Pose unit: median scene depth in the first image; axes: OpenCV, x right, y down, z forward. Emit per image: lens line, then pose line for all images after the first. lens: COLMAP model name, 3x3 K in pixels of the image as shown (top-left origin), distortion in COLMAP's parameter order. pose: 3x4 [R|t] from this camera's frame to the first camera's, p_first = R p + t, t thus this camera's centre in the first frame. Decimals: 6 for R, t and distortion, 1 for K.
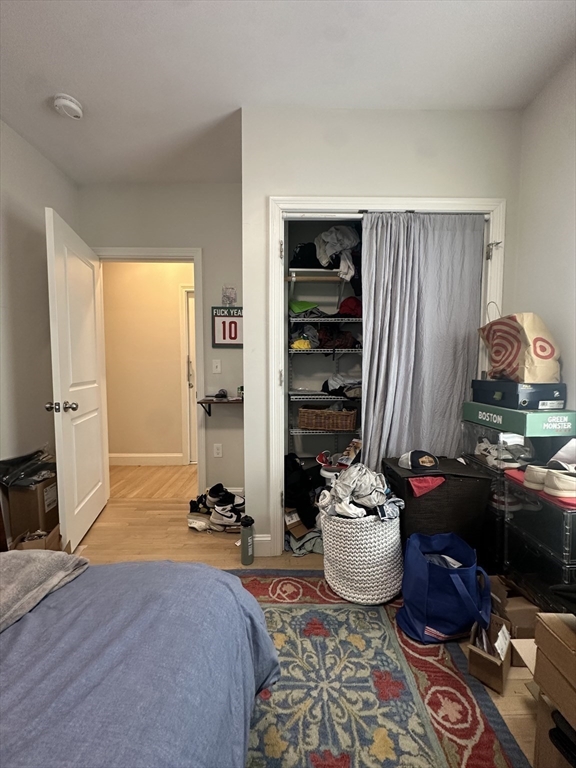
lens RADIAL K [[305.8, 0, 291.8], [0, 305.8, 384.0], [0, 0, 1]] dist [0.000445, 0.000144]
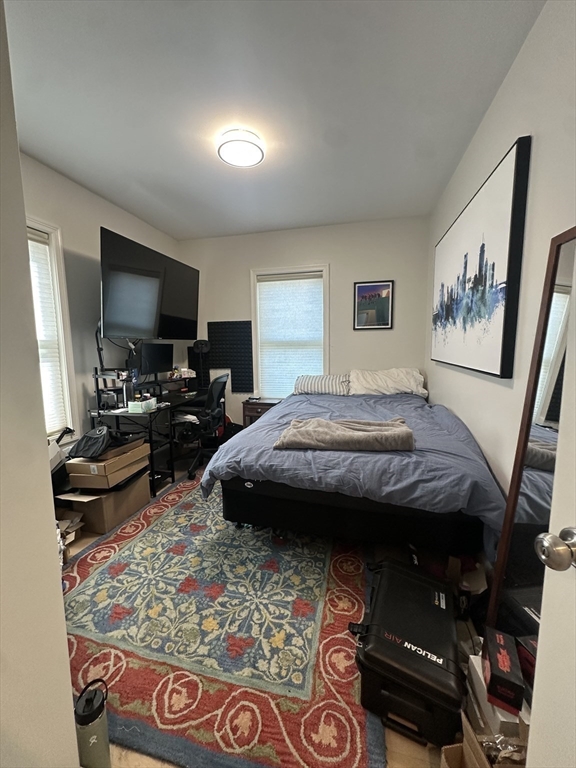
lens RADIAL K [[305.8, 0, 291.8], [0, 305.8, 384.0], [0, 0, 1]] dist [0.000445, 0.000144]
pose [[-0.970877, -0.020620, 0.238690, -0.920827], [0.022110, 0.984326, 0.174967, -0.211339], [-0.238557, 0.175149, -0.955203, 2.130746]]
